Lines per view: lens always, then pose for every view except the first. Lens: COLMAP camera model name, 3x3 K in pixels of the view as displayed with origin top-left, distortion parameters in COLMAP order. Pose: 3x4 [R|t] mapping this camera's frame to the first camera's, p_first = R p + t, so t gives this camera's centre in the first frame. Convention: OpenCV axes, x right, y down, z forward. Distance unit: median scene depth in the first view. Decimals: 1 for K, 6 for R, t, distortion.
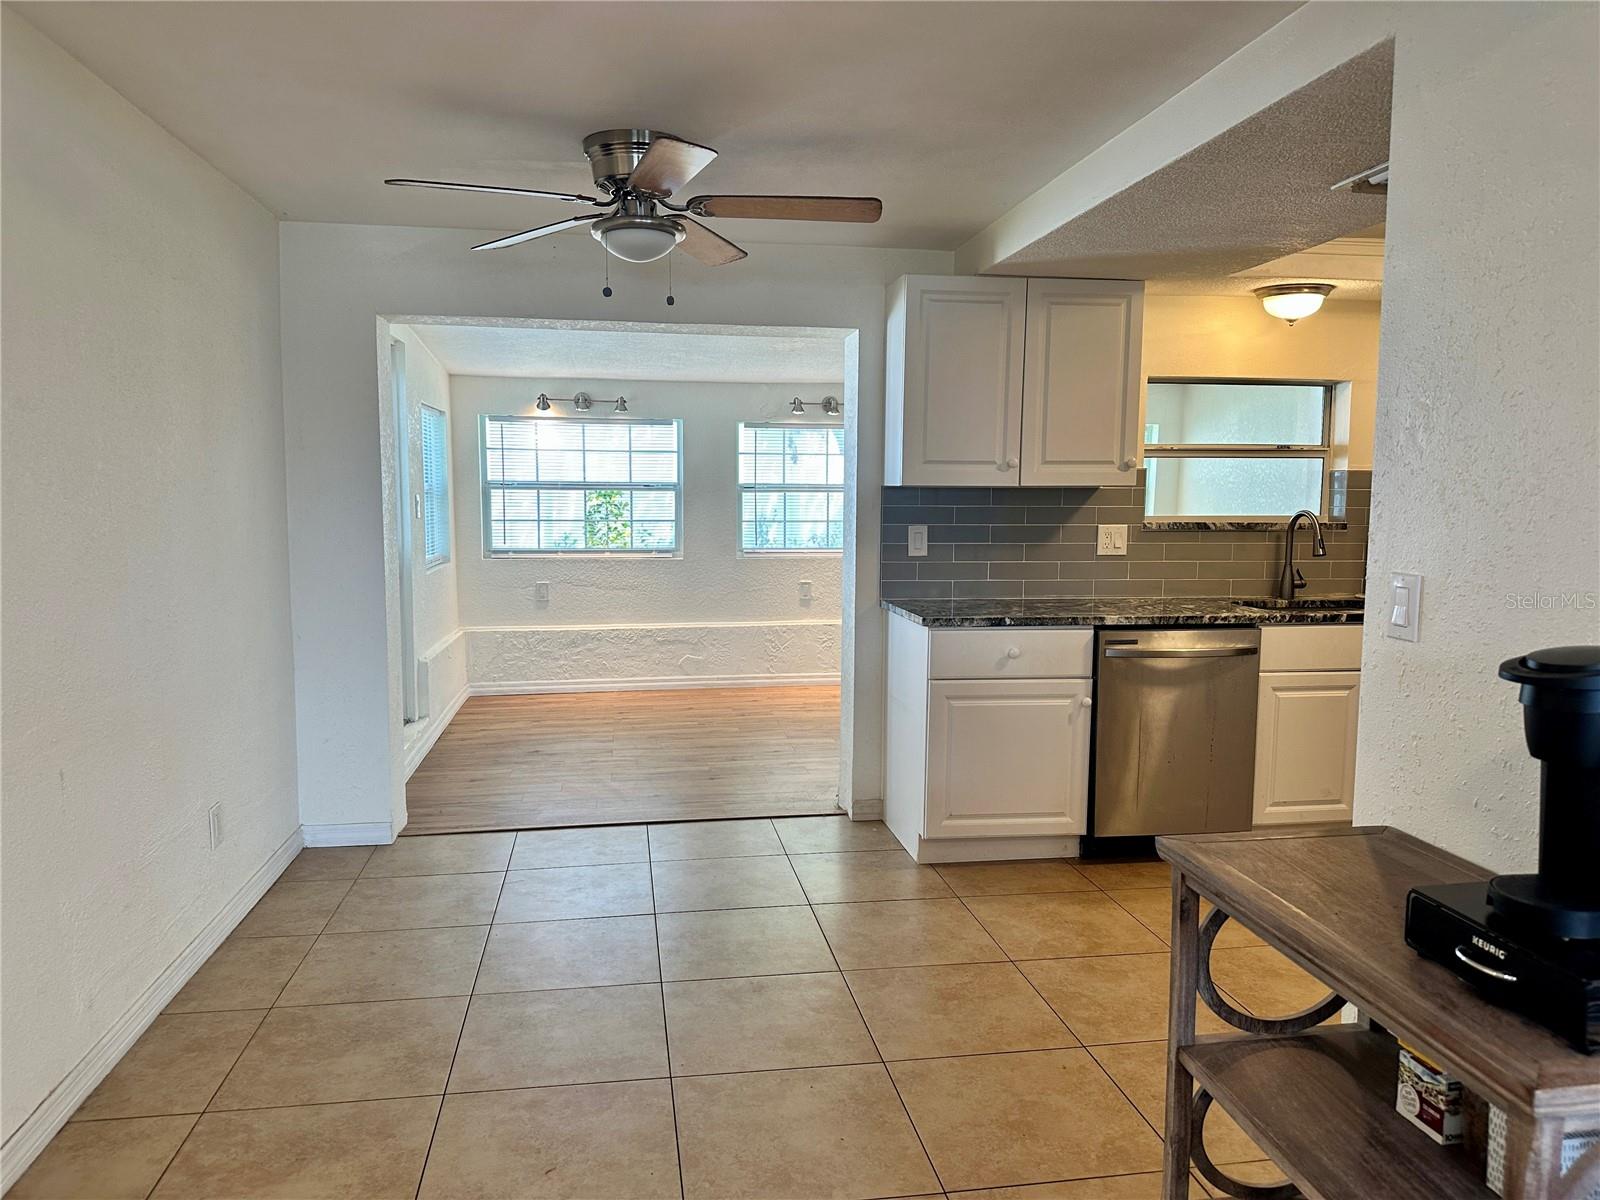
lens RADIAL K [[1118.2, 0, 790.2], [0, 1118.2, 599.9], [0, 0, 1]] dist [0.082334, -0.110170]
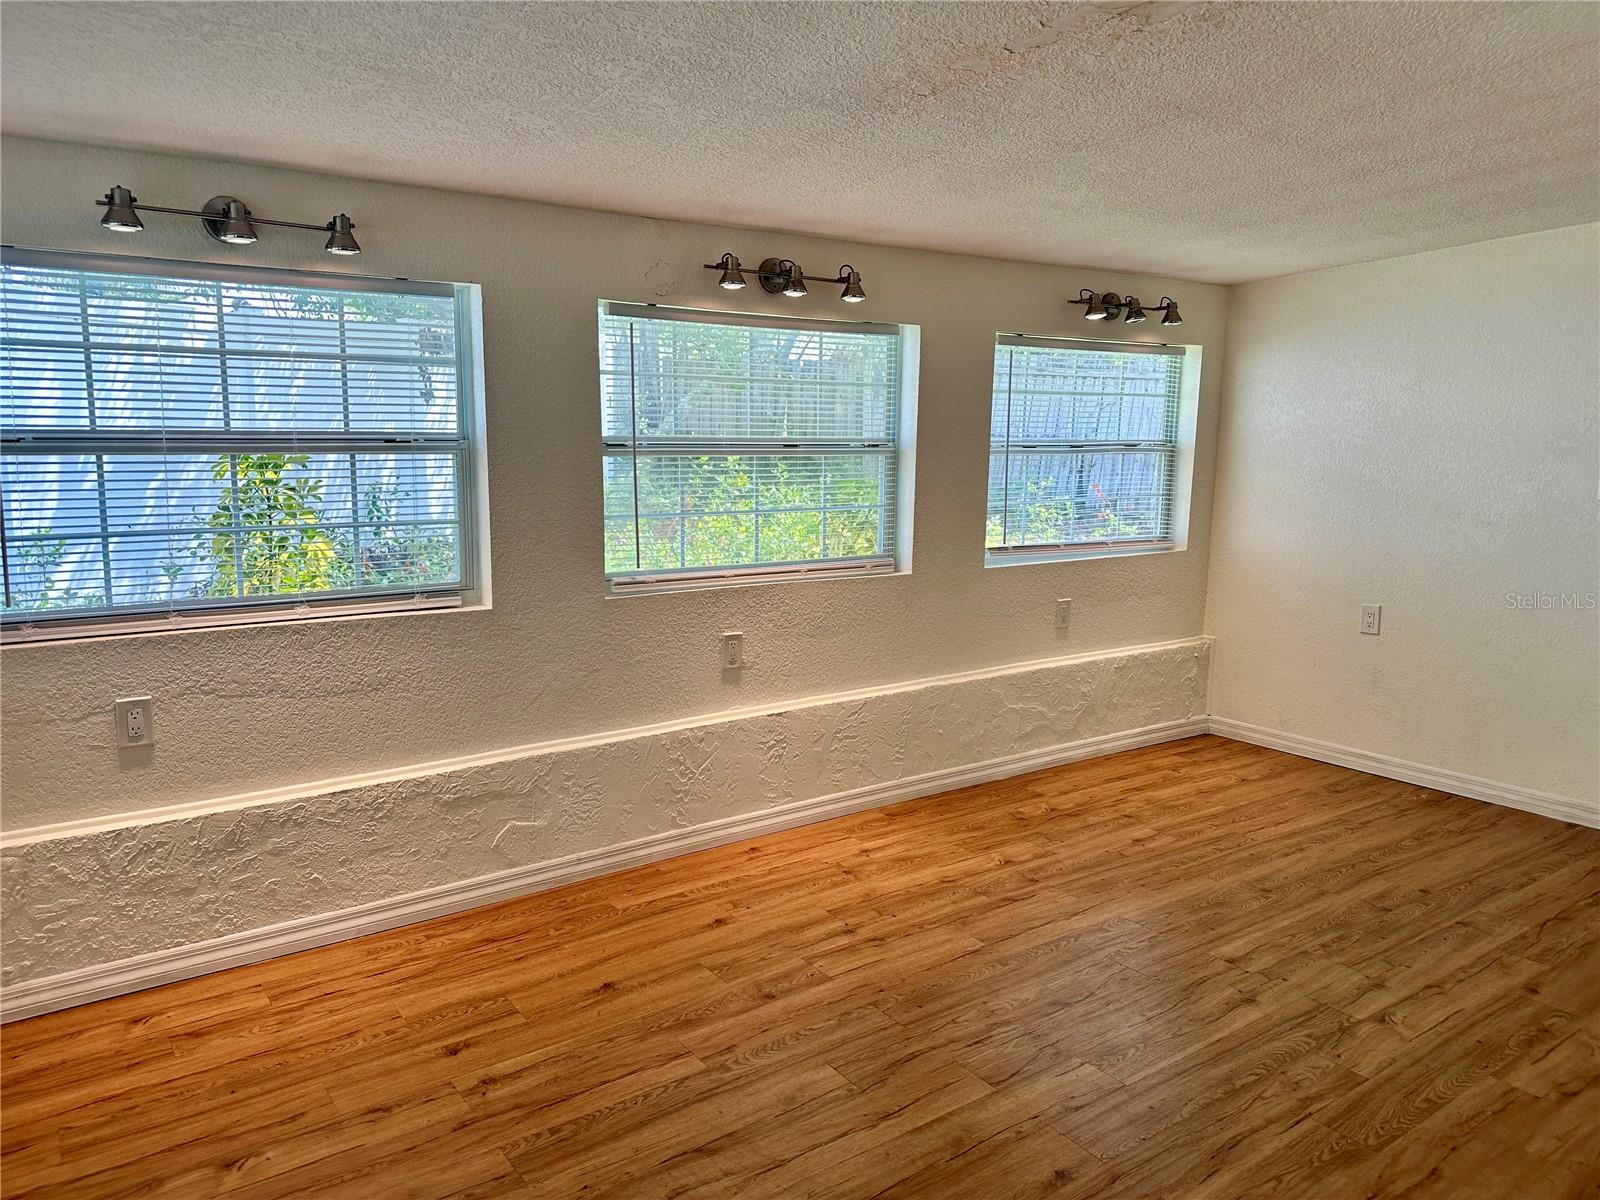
lens RADIAL K [[1118.2, 0, 802.5], [0, 1118.2, 597.6], [0, 0, 1]] dist [0.082334, -0.110170]
pose [[0.889355, -0.063624, 0.452769, -0.304032], [0.045536, 0.997673, 0.050750, -0.093906], [-0.454944, -0.024518, 0.890183, 0.889534]]
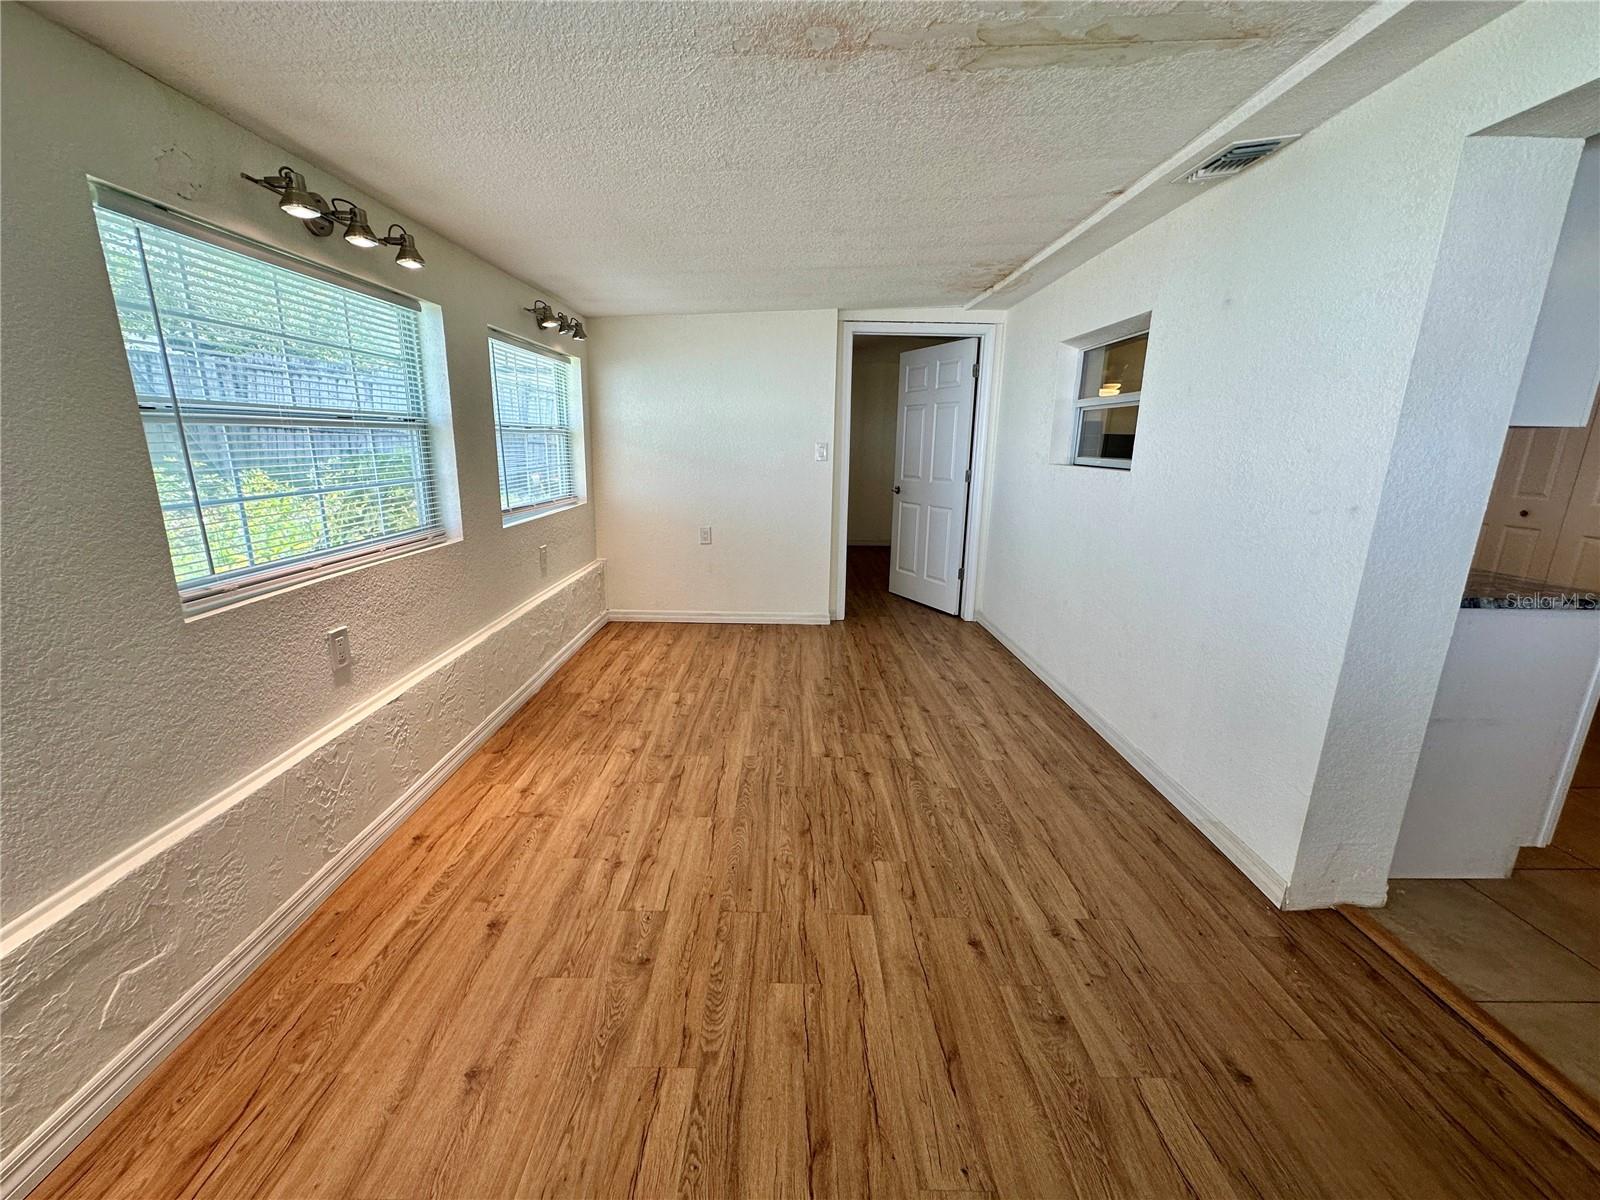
lens RADIAL K [[640.4, 0, 799.1], [0, 640.4, 600.8], [0, 0, 1]] dist [-0.006097, 0.001707]
pose [[0.136094, -0.243975, 0.960185, -0.338508], [0.085228, 0.968492, 0.234006, -0.119659], [-0.987023, 0.049988, 0.152600, 1.281216]]
